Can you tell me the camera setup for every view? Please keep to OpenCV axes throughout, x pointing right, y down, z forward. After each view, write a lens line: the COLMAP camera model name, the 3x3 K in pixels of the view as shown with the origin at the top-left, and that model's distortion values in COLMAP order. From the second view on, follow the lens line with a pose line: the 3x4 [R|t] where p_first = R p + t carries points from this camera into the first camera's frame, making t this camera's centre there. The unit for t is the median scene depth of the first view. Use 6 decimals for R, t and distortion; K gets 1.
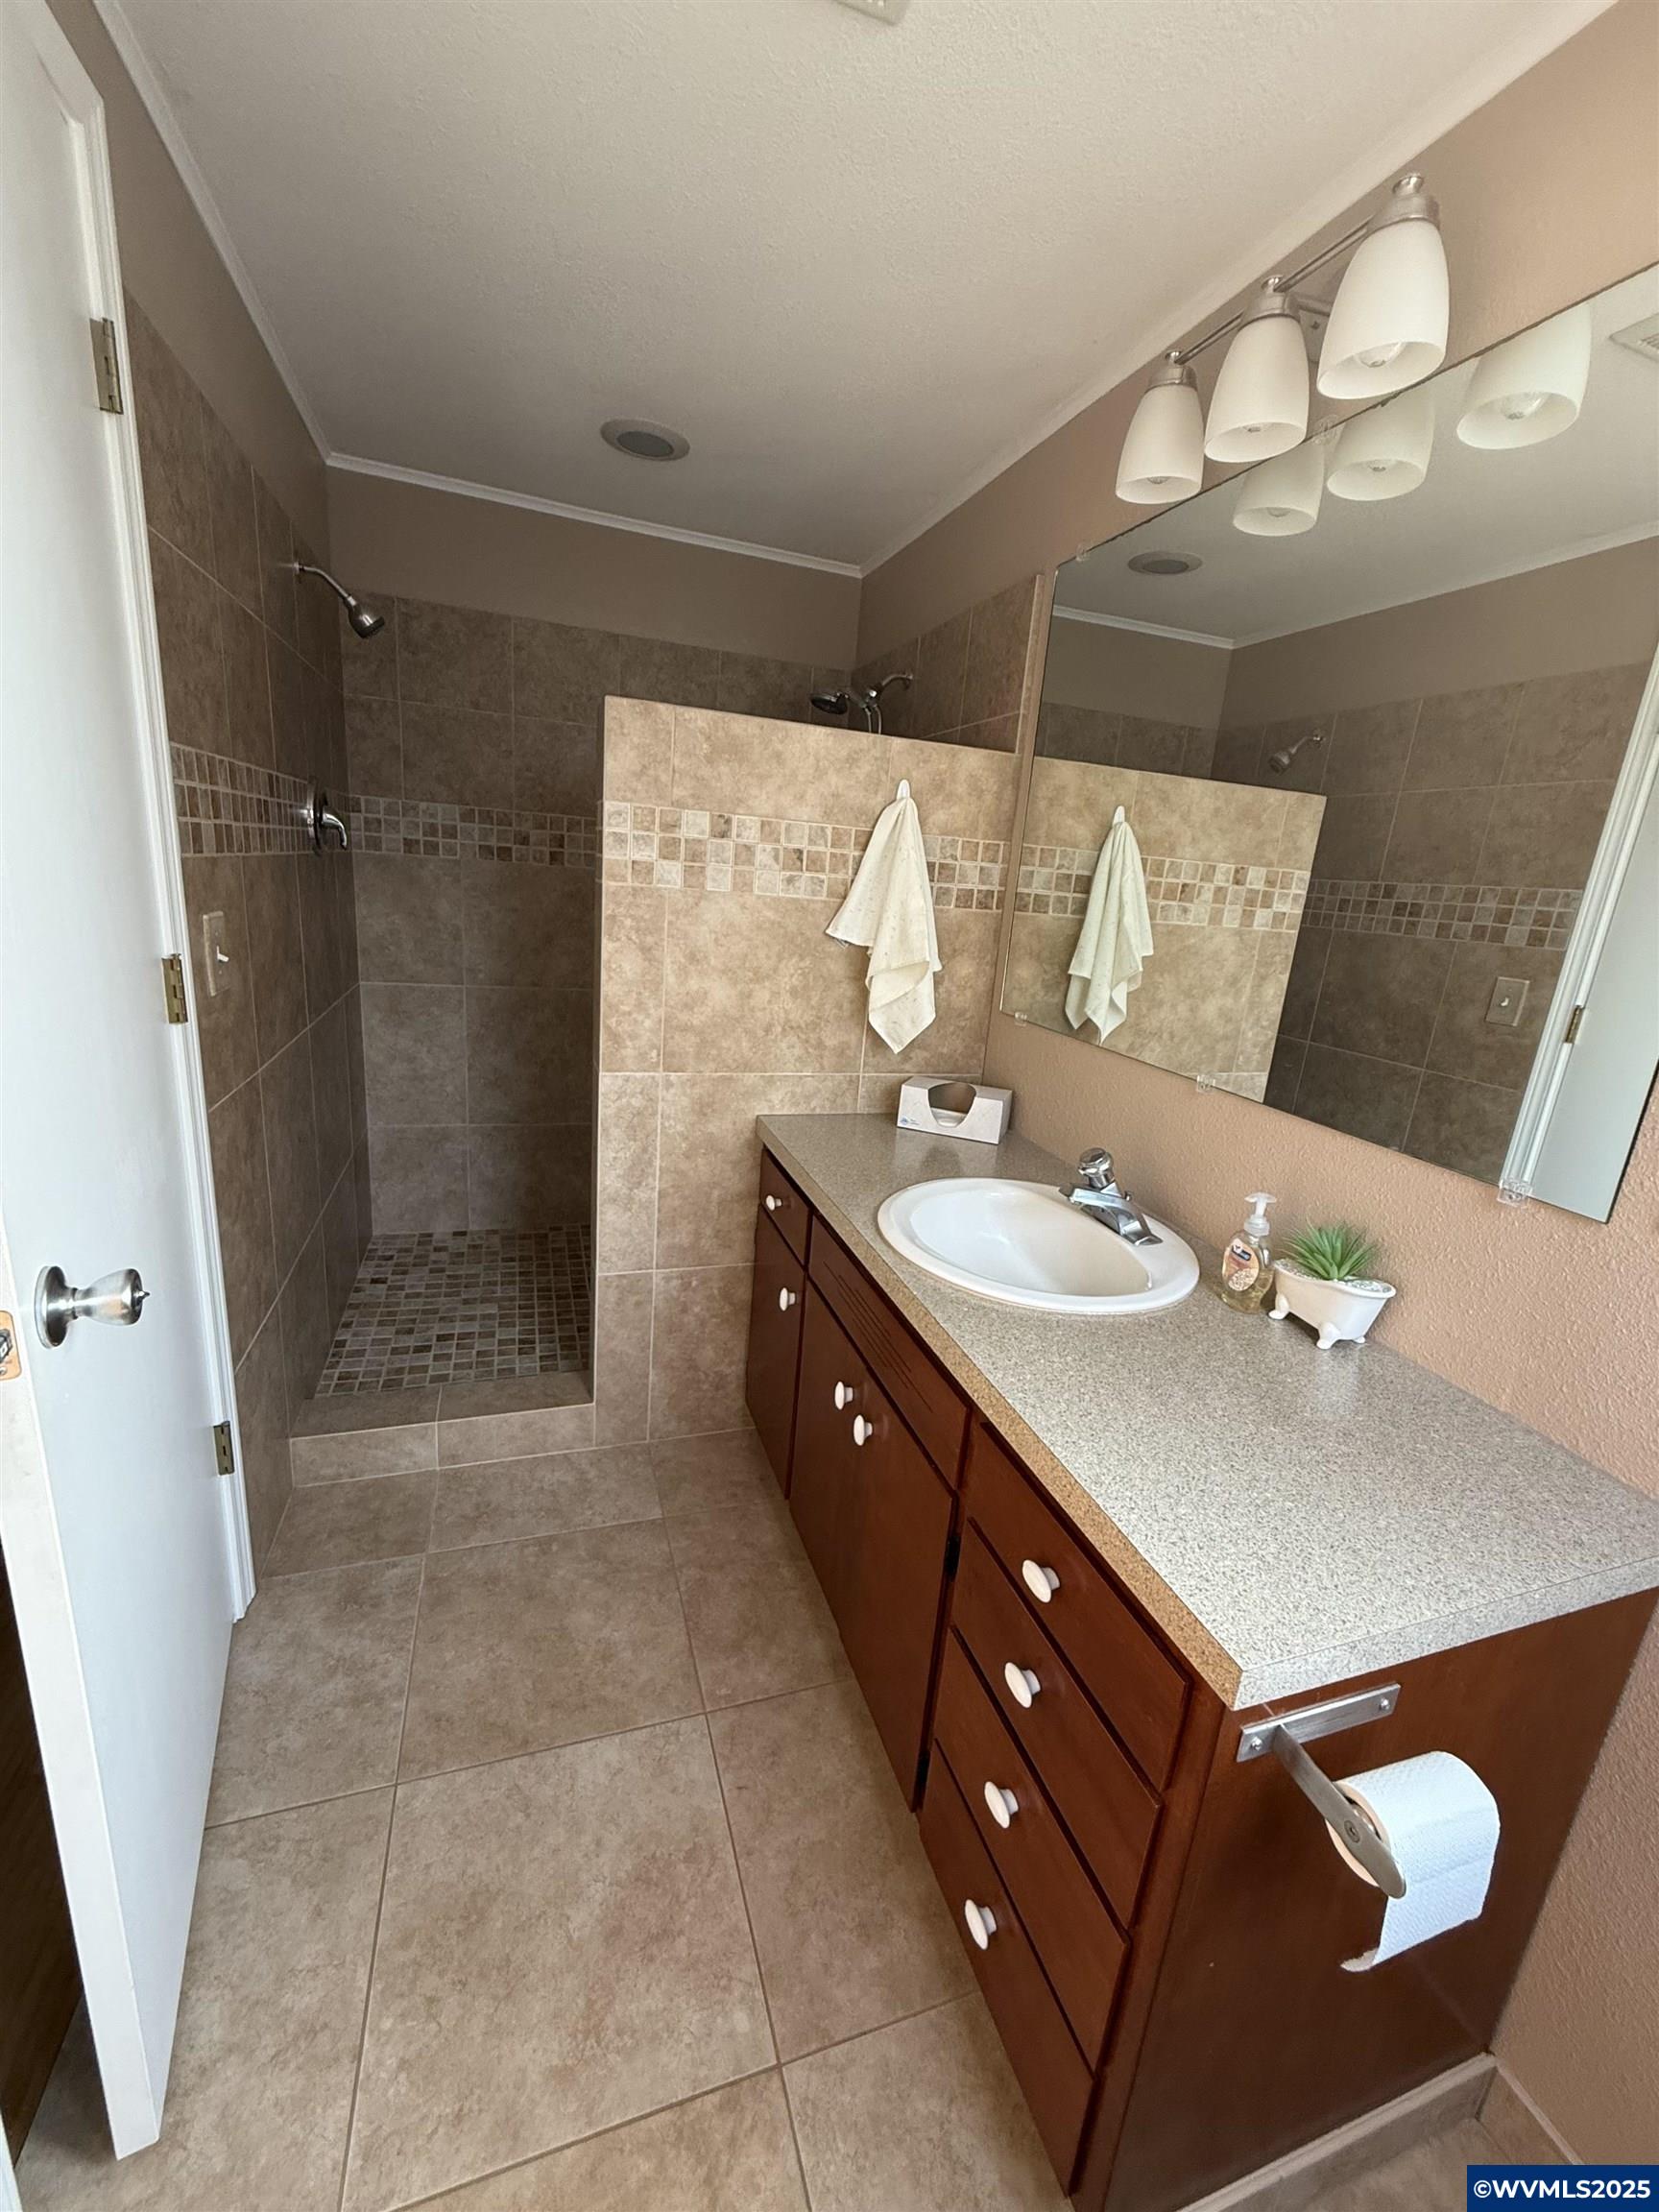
lens RADIAL K [[880.5, 0, 829.8], [0, 880.5, 1098.5], [0, 0, 1]] dist [-0.002771, 0.000678]
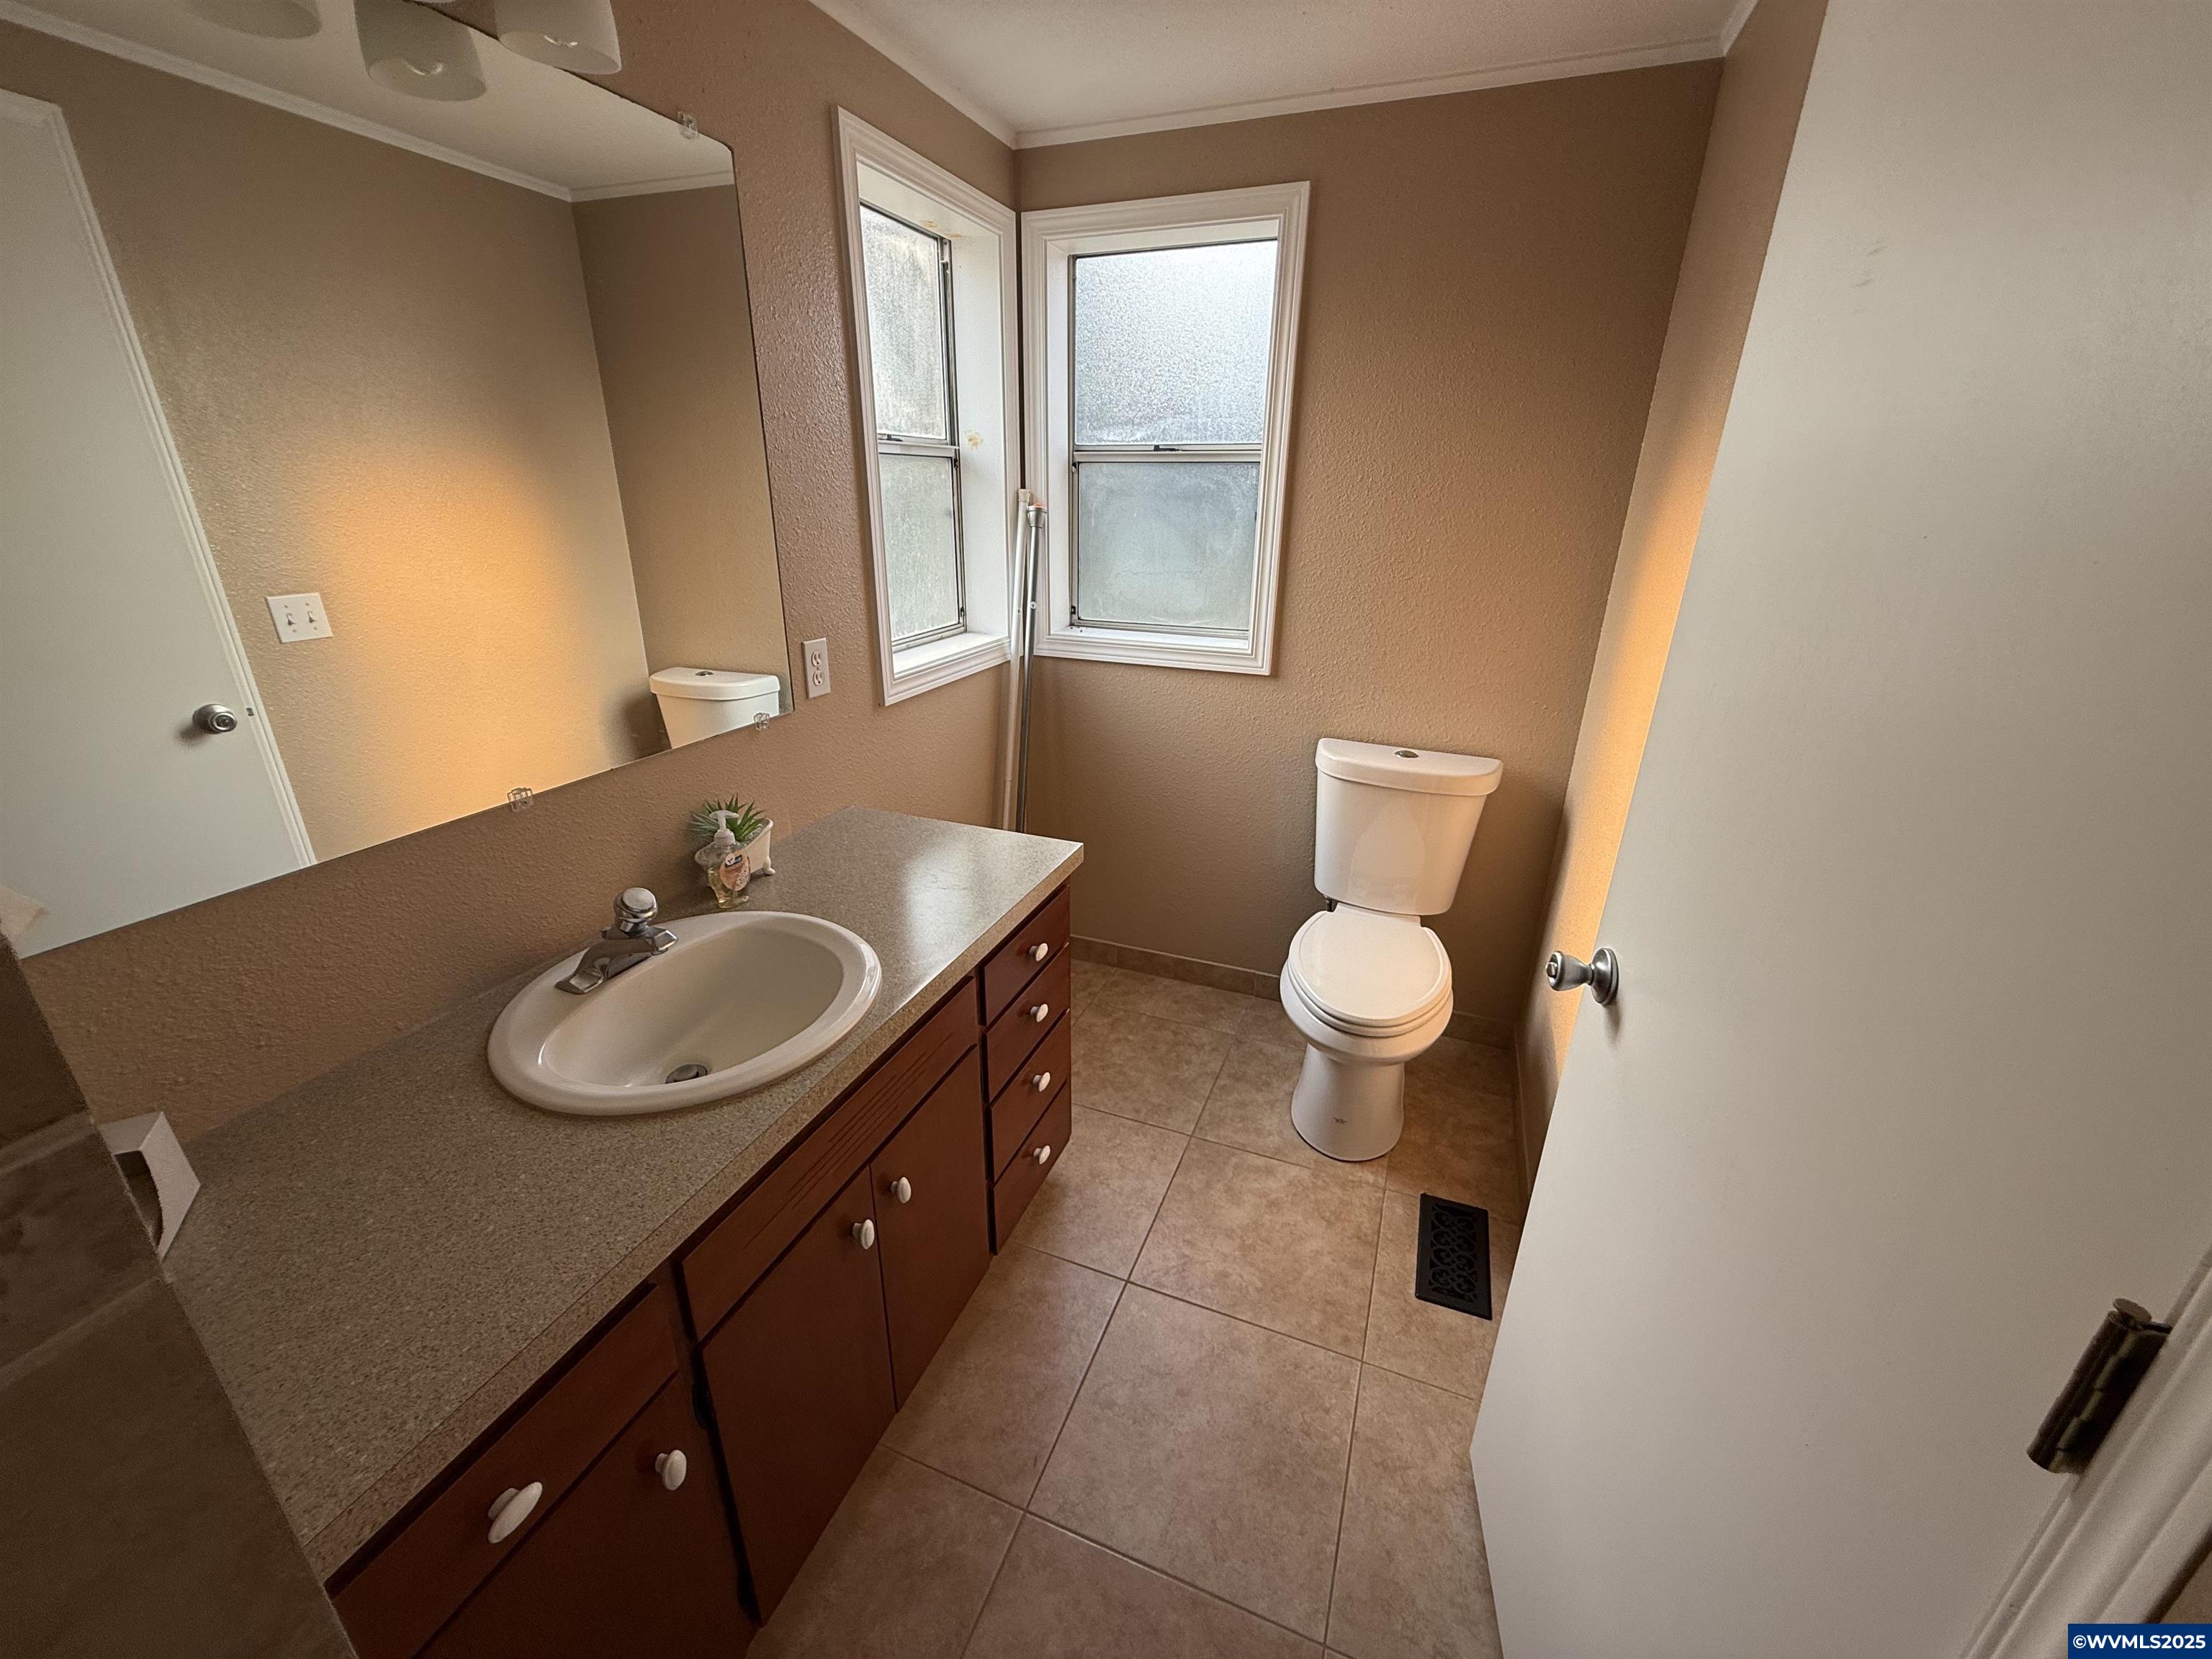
lens RADIAL K [[880.5, 0, 1103.8], [0, 880.5, 827.7], [0, 0, 1]] dist [-0.002771, 0.000678]
pose [[-0.758095, -0.323036, 0.566515, -0.577994], [0.088516, 0.809689, 0.580146, -0.506661], [-0.646109, 0.489951, -0.585228, 1.303425]]
